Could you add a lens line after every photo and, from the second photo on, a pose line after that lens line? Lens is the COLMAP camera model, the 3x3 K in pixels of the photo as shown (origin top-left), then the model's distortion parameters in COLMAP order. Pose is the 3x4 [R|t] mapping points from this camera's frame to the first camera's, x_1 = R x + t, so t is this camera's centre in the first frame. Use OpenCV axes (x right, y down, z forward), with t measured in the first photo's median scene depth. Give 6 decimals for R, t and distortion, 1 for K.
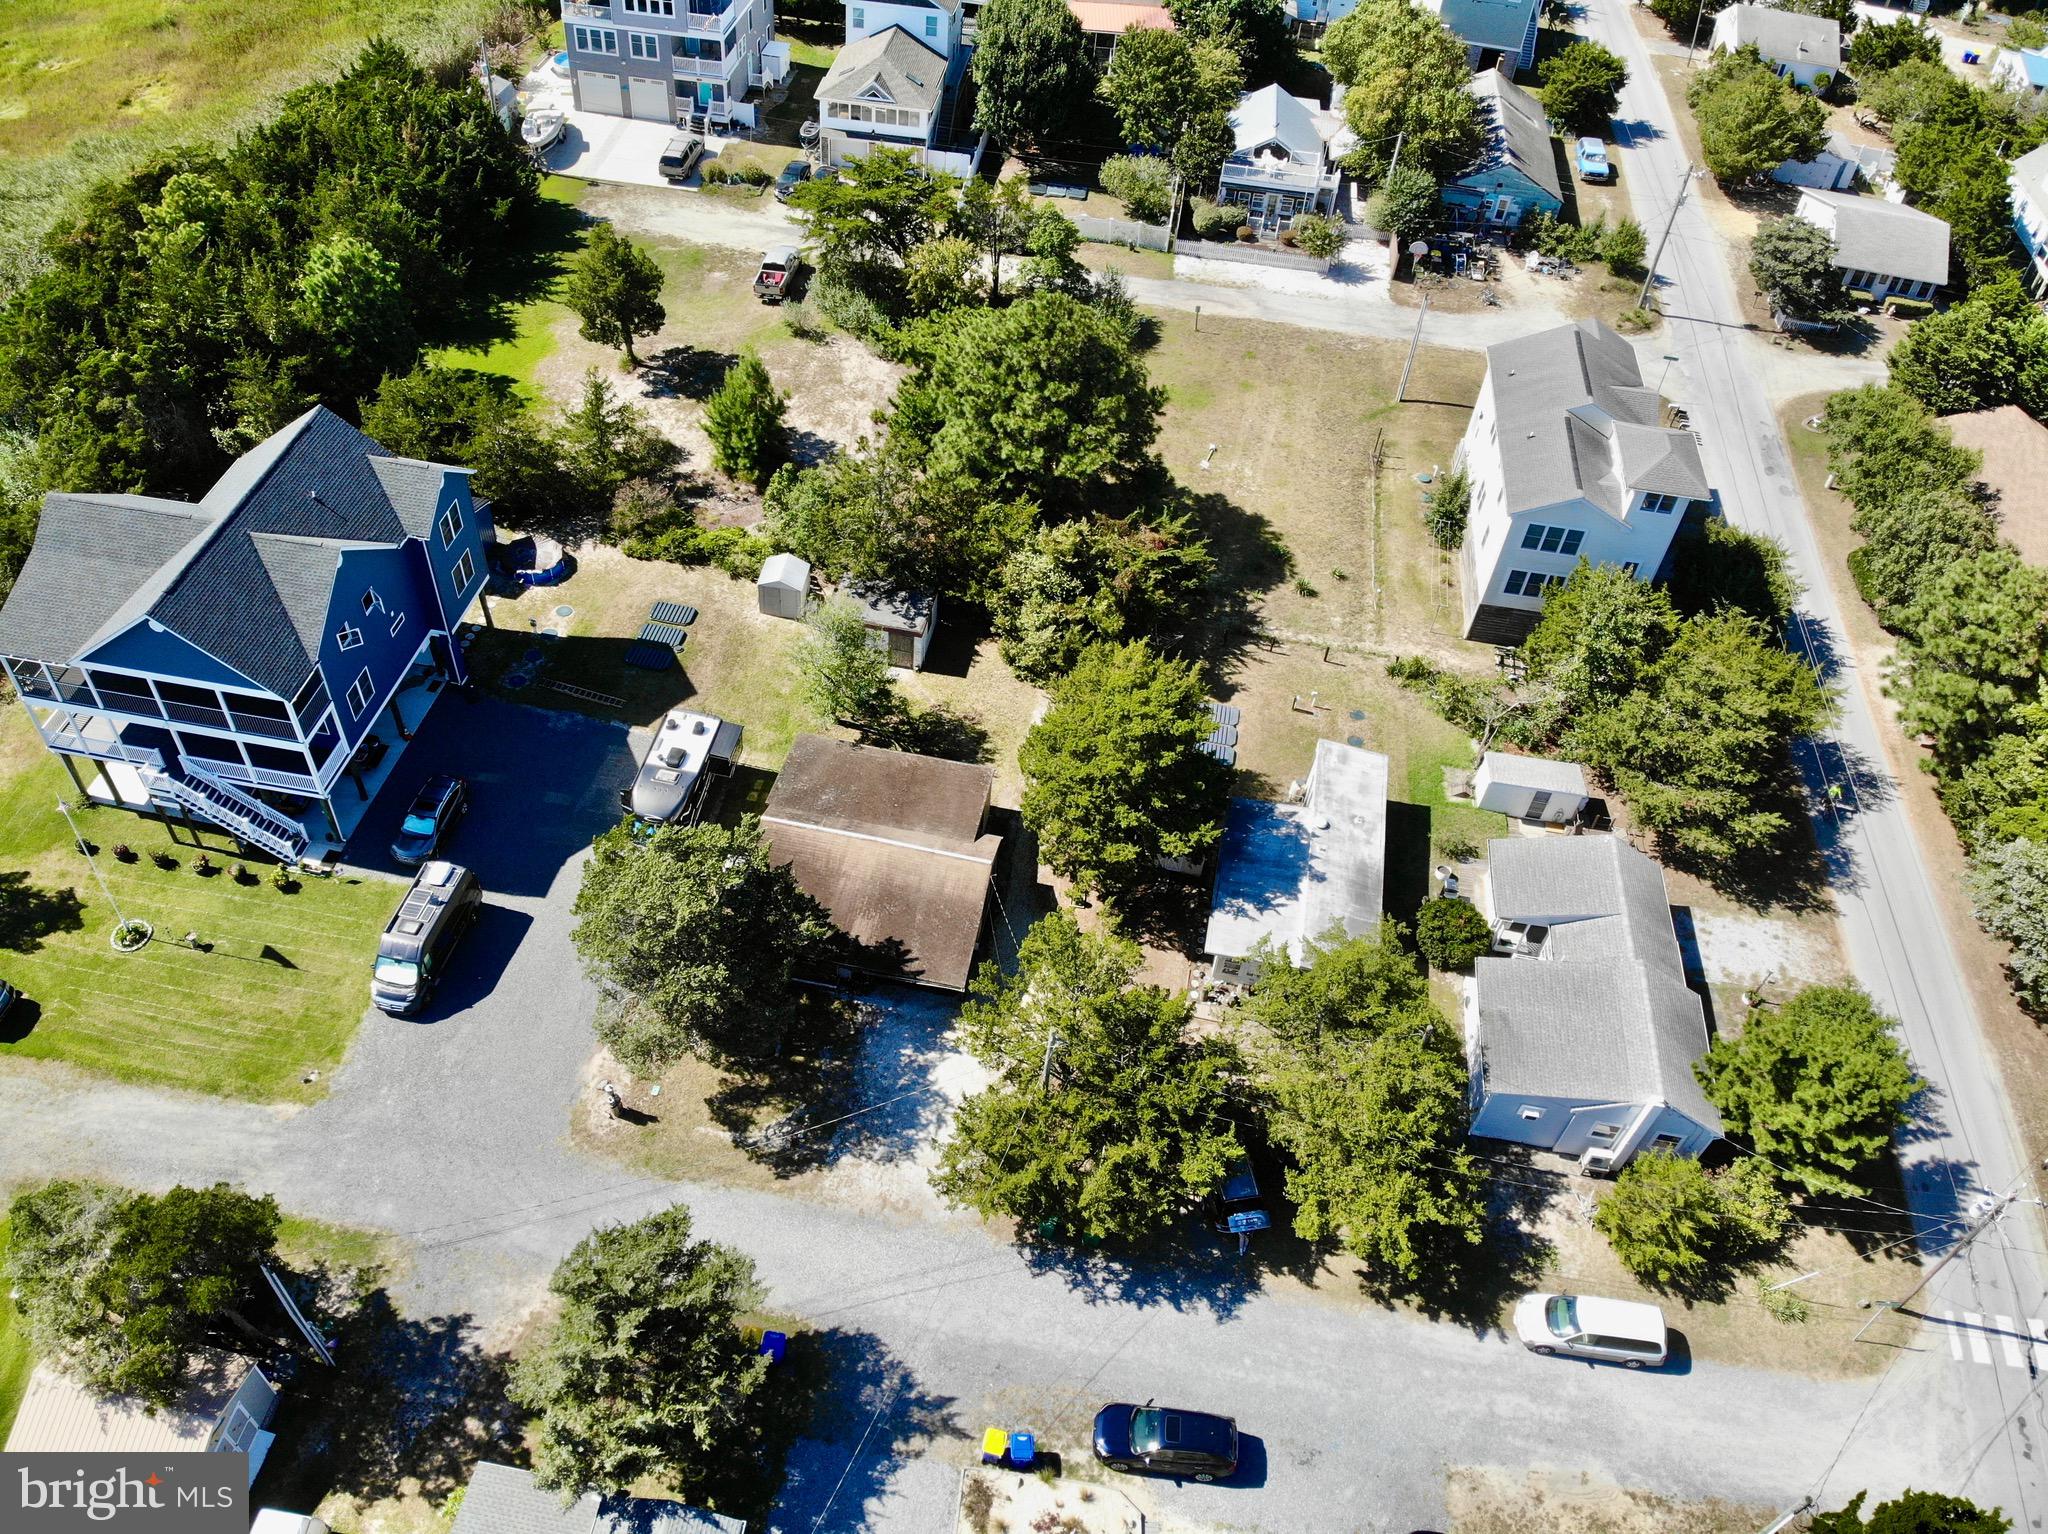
lens RADIAL K [[1495.0, 0, 1011.4], [0, 1495.0, 751.9], [0, 0, 1]] dist [0.049525, -0.145054]
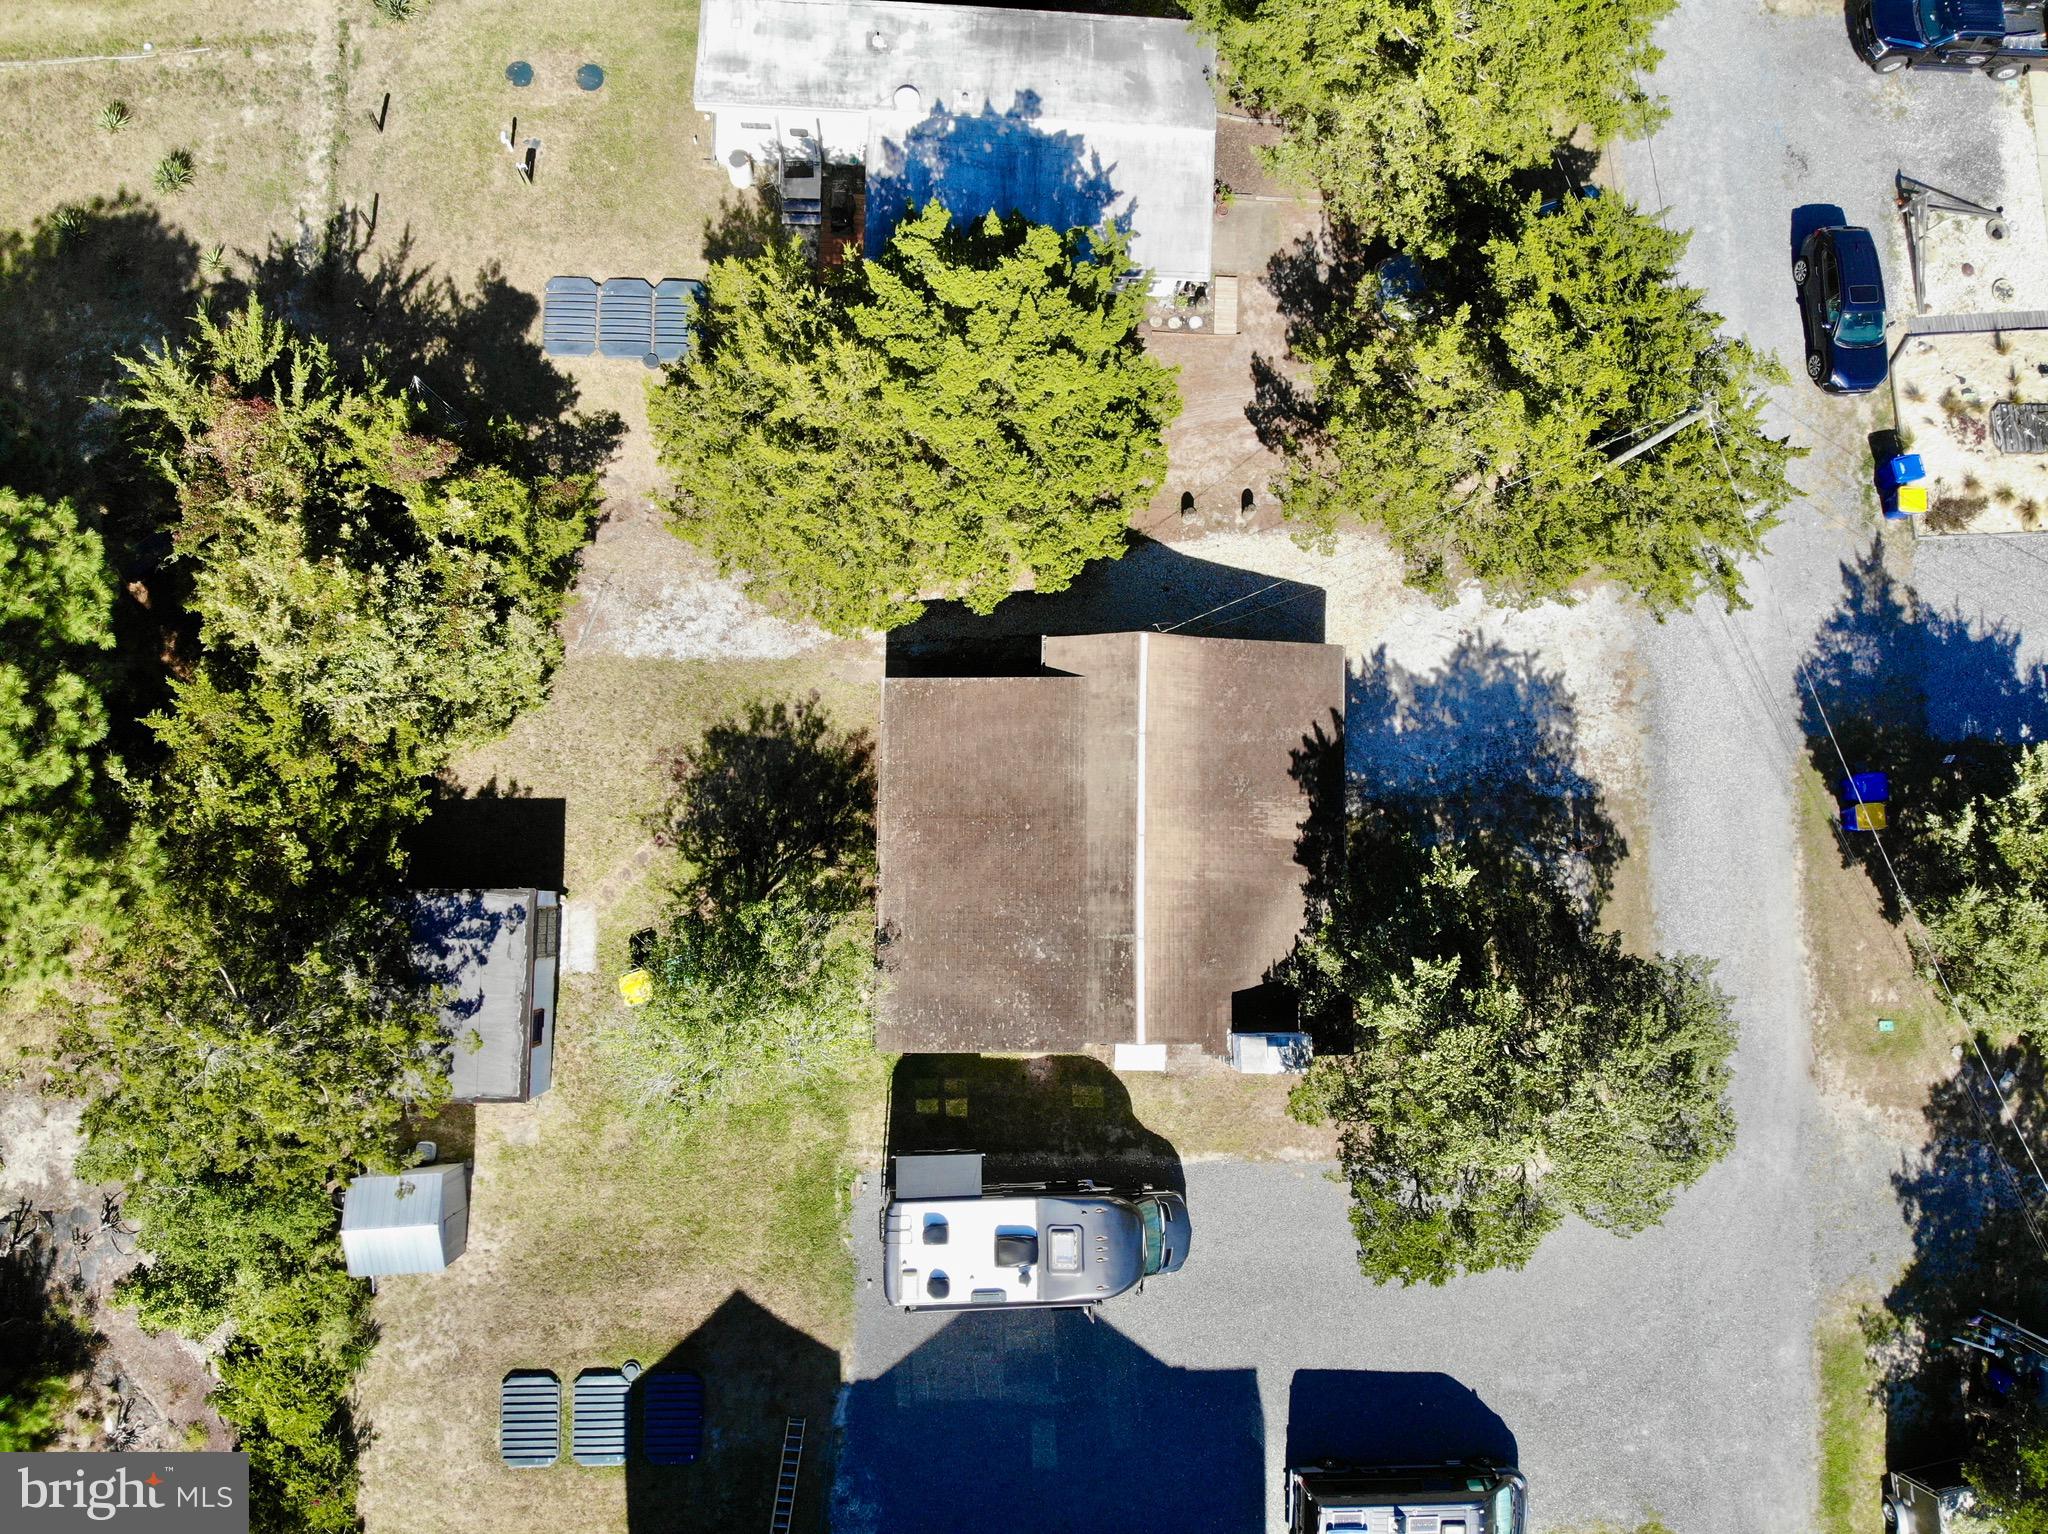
lens RADIAL K [[1484.1, 0, 1073.0], [0, 1484.1, 755.9], [0, 0, 1]] dist [0.055234, -0.144855]
pose [[-0.175132, -0.984442, 0.014248, -0.066581], [0.647116, -0.104191, 0.755239, -0.397769], [-0.742004, 0.141486, 0.655295, 0.657880]]
